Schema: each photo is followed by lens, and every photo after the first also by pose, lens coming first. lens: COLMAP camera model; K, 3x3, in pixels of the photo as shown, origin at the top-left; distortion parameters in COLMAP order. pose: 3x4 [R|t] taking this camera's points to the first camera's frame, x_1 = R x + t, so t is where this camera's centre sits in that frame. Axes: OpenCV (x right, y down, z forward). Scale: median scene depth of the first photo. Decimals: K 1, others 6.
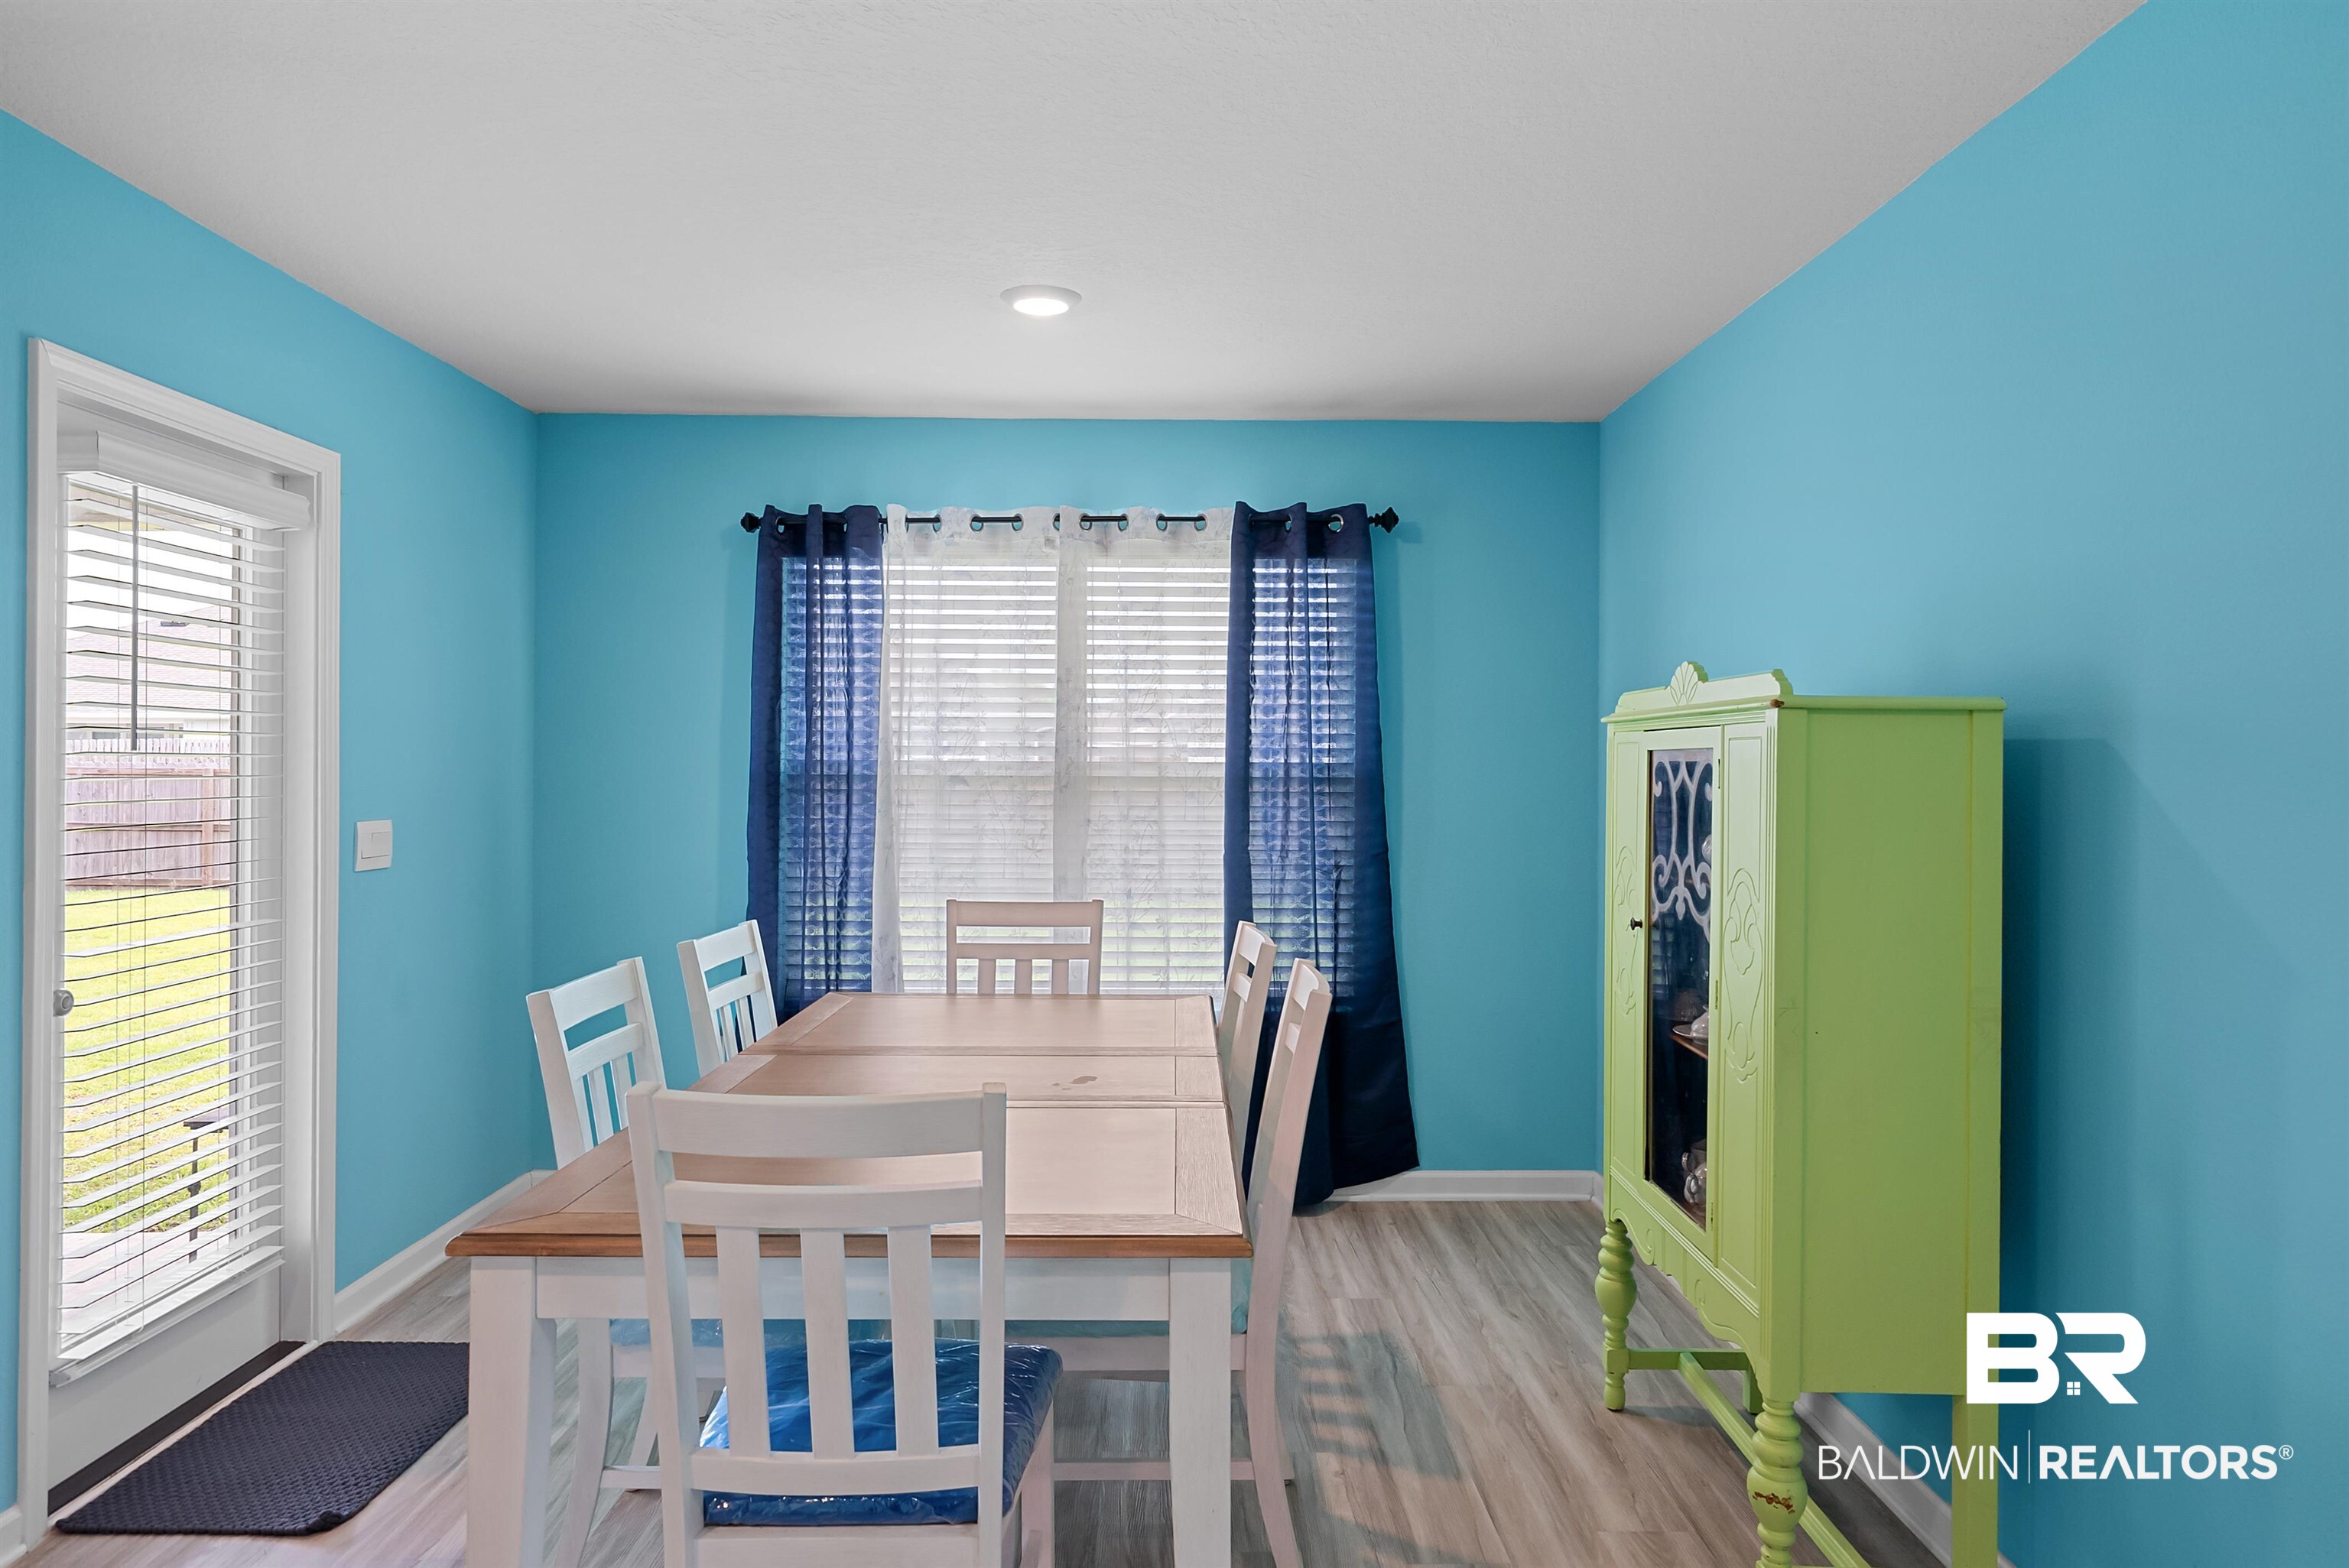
lens RADIAL K [[1415.5, 0, 1174.5], [0, 1415.5, 784.0], [0, 0, 1]] dist [0.001491, 0.000373]
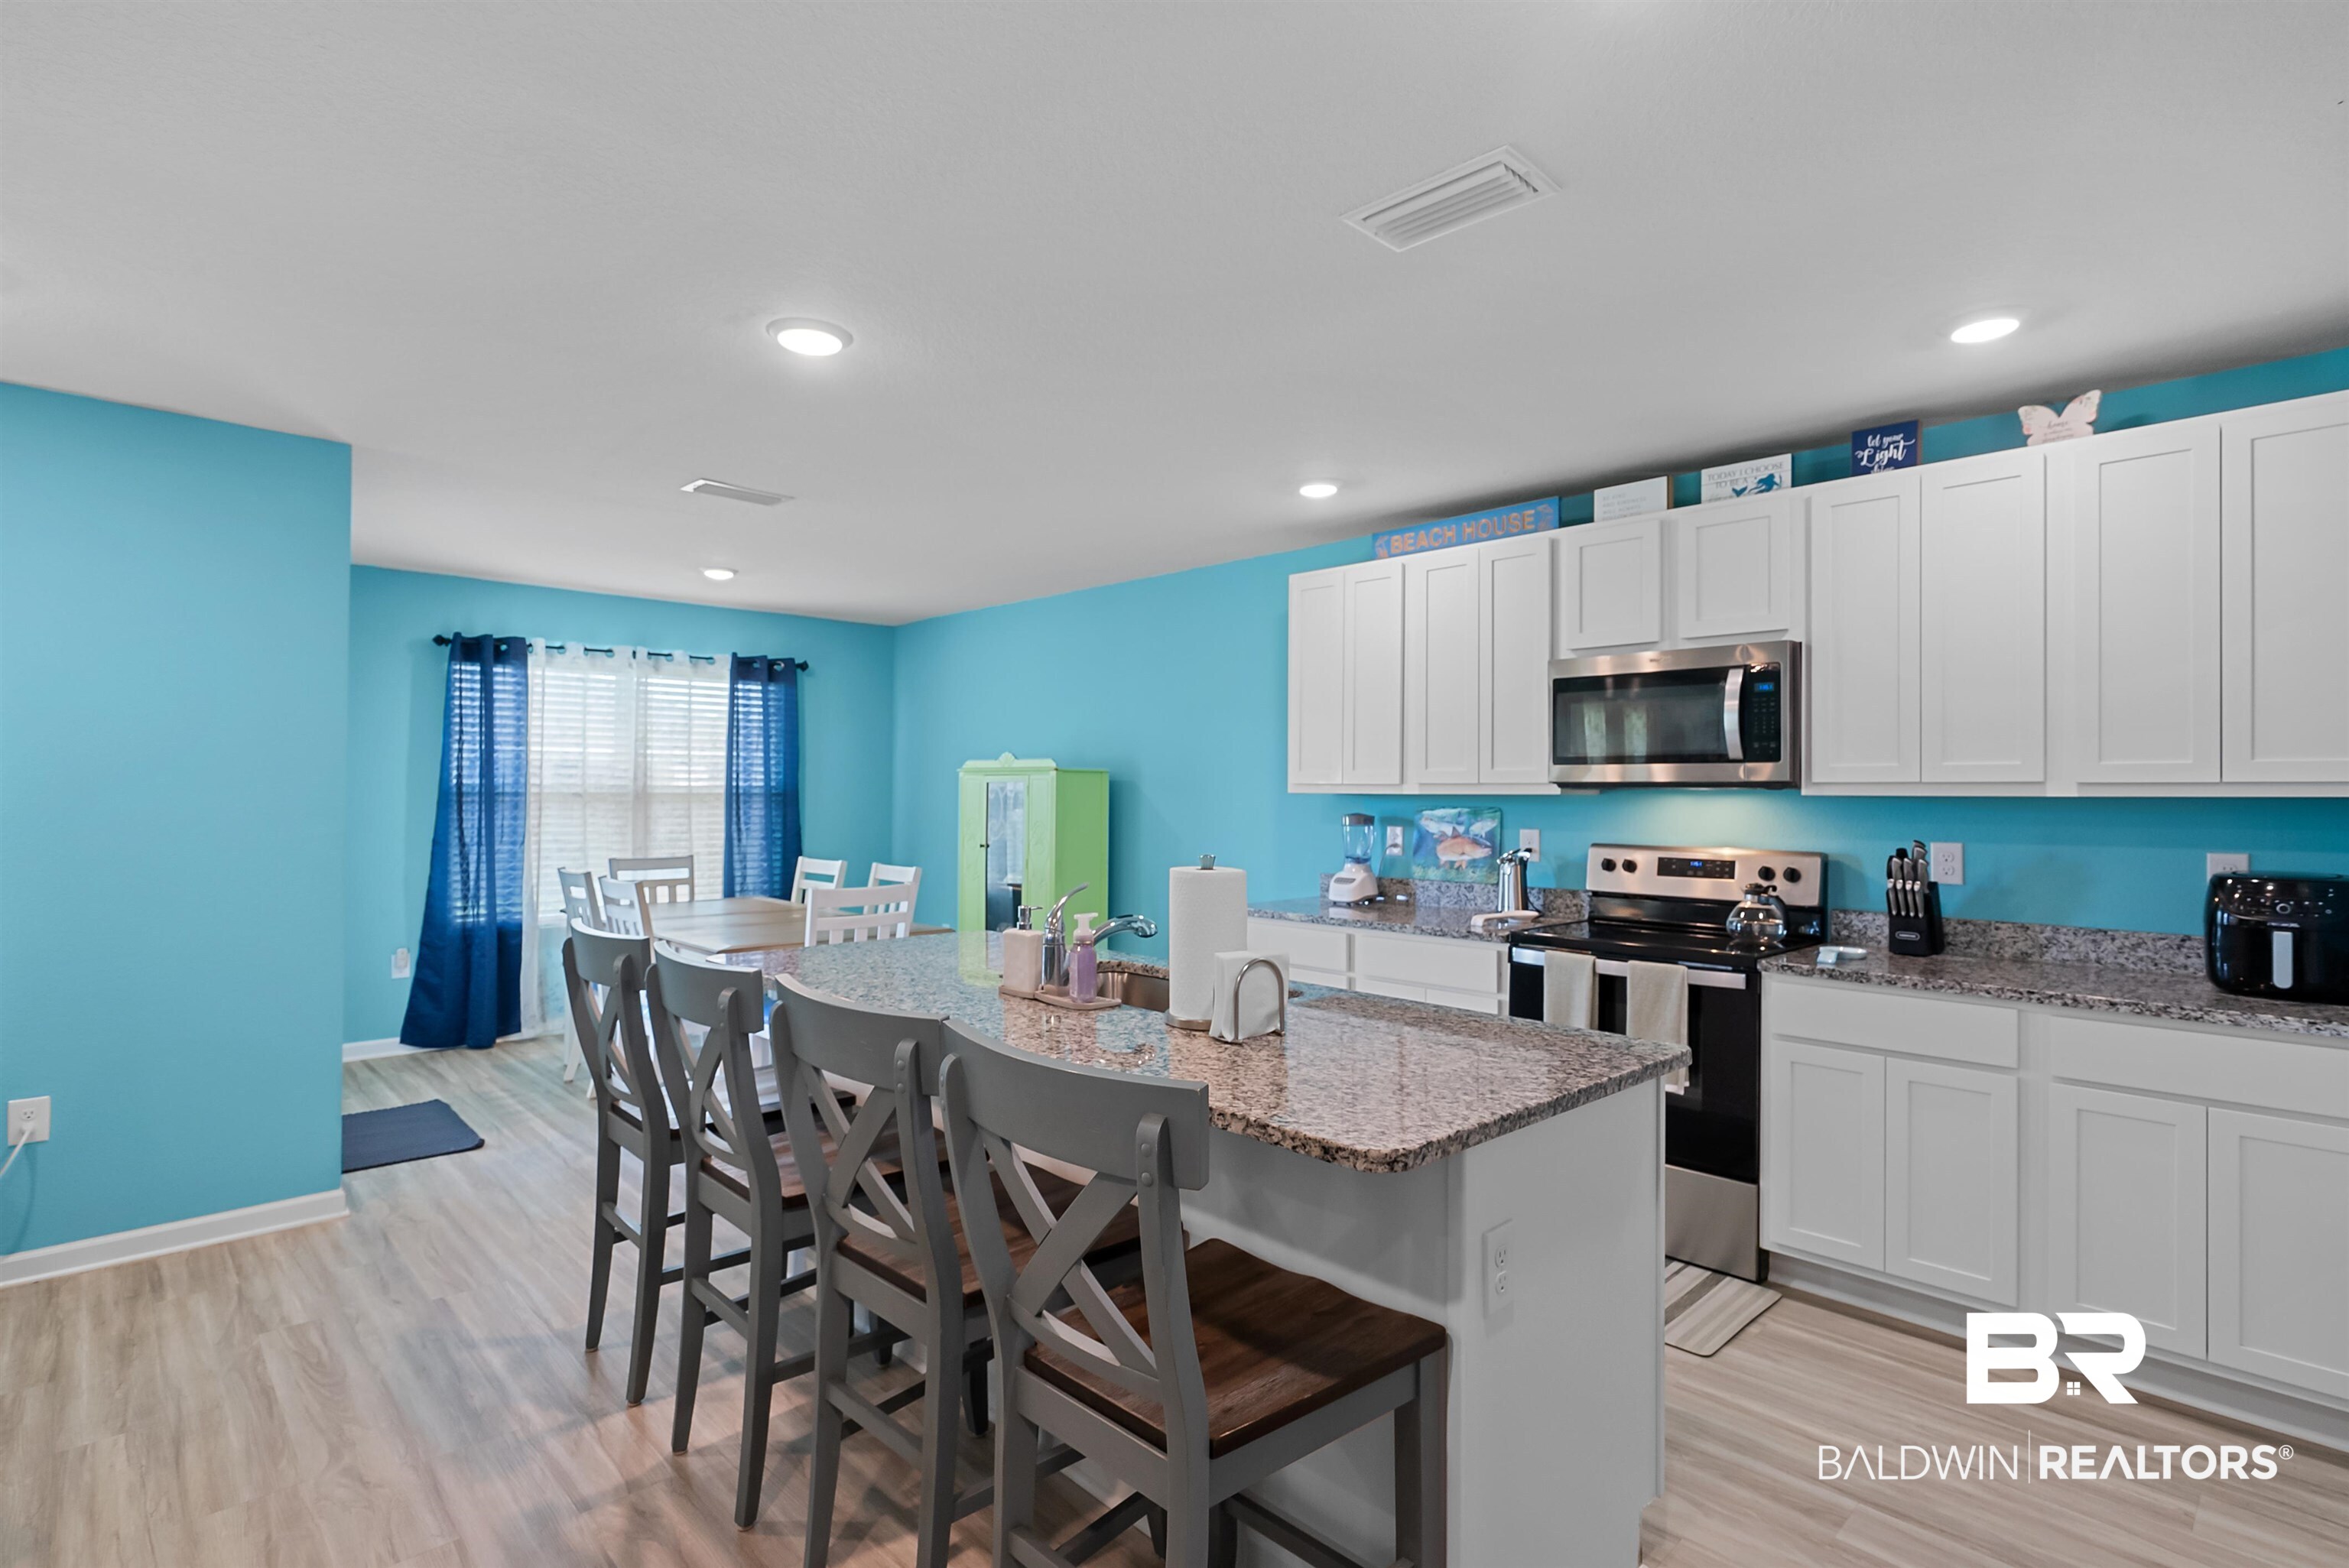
lens RADIAL K [[1151.9, 0, 1174.5], [0, 1151.9, 784.0], [0, 0, 1]] dist [-0.003401, 0.000505]
pose [[0.727902, 0.005652, 0.685658, -0.595972], [0.006122, 0.999873, -0.014741, 0.009346], [-0.685654, 0.014928, 0.727775, -0.562237]]
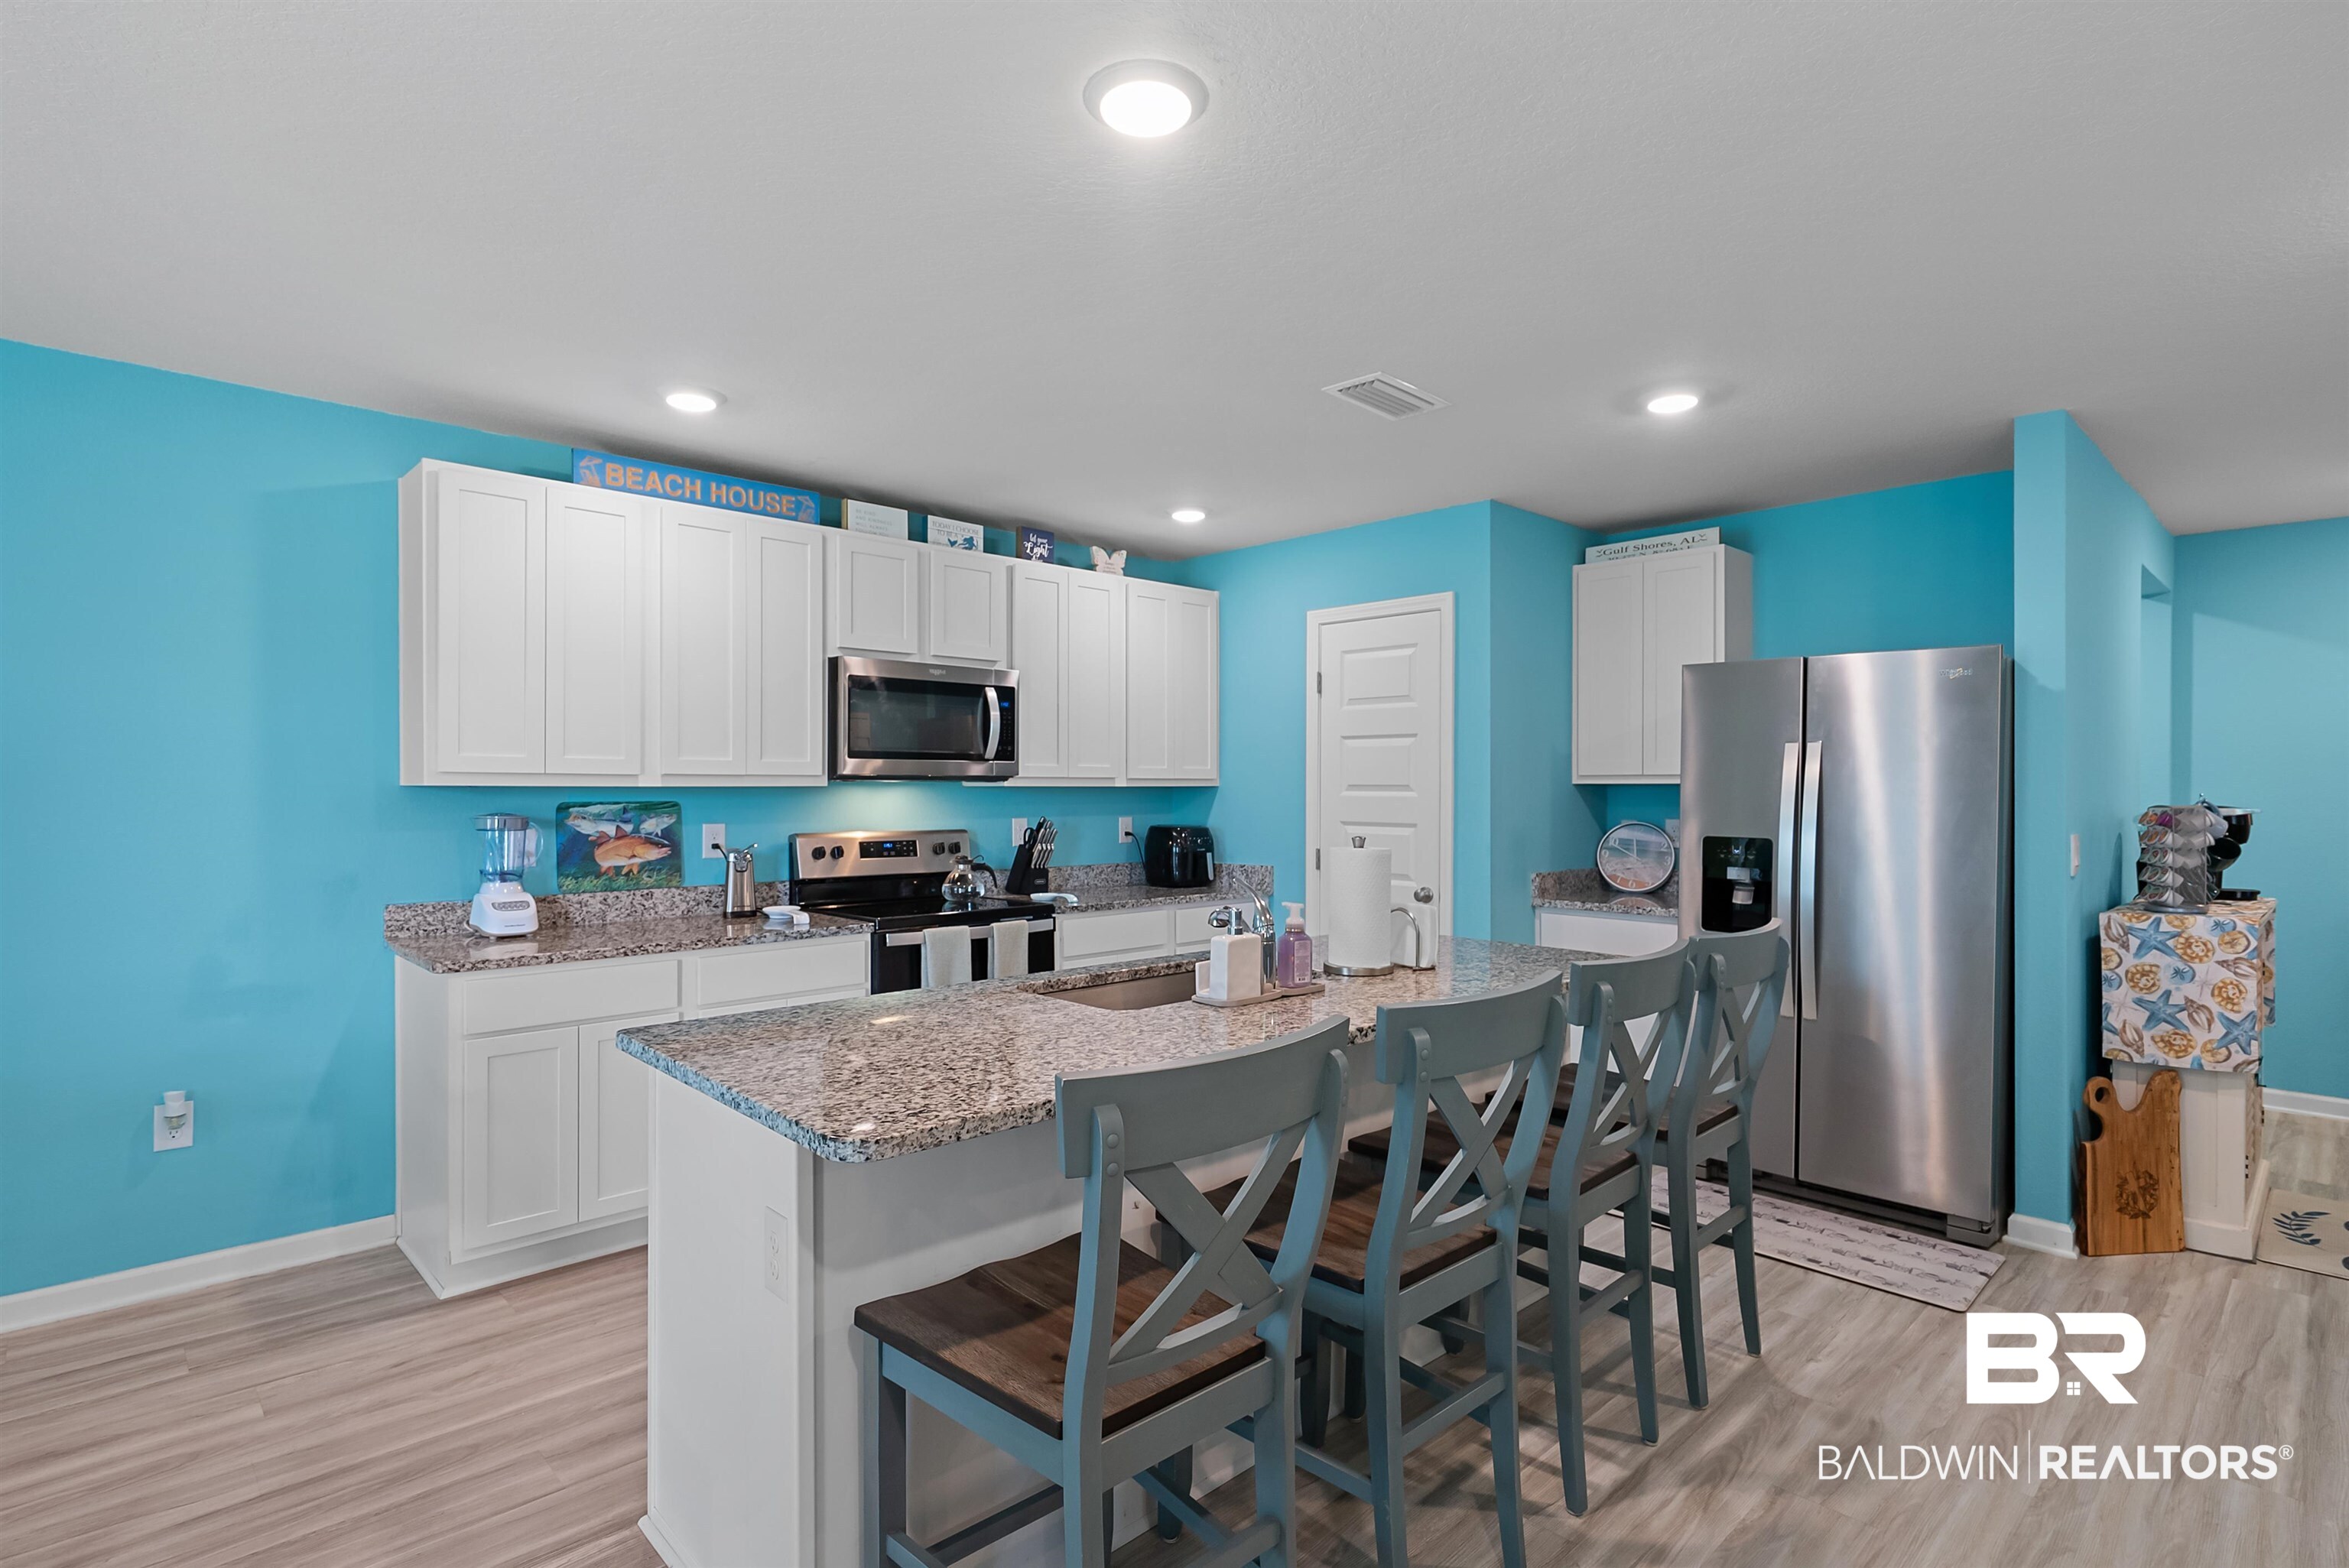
lens RADIAL K [[1151.9, 0, 1174.5], [0, 1151.9, 784.0], [0, 0, 1]] dist [-0.003401, 0.000505]
pose [[-0.688409, -0.002271, 0.725319, -0.621334], [0.006473, 0.999936, 0.009275, -0.002764], [-0.725294, 0.011080, -0.688350, 0.333988]]
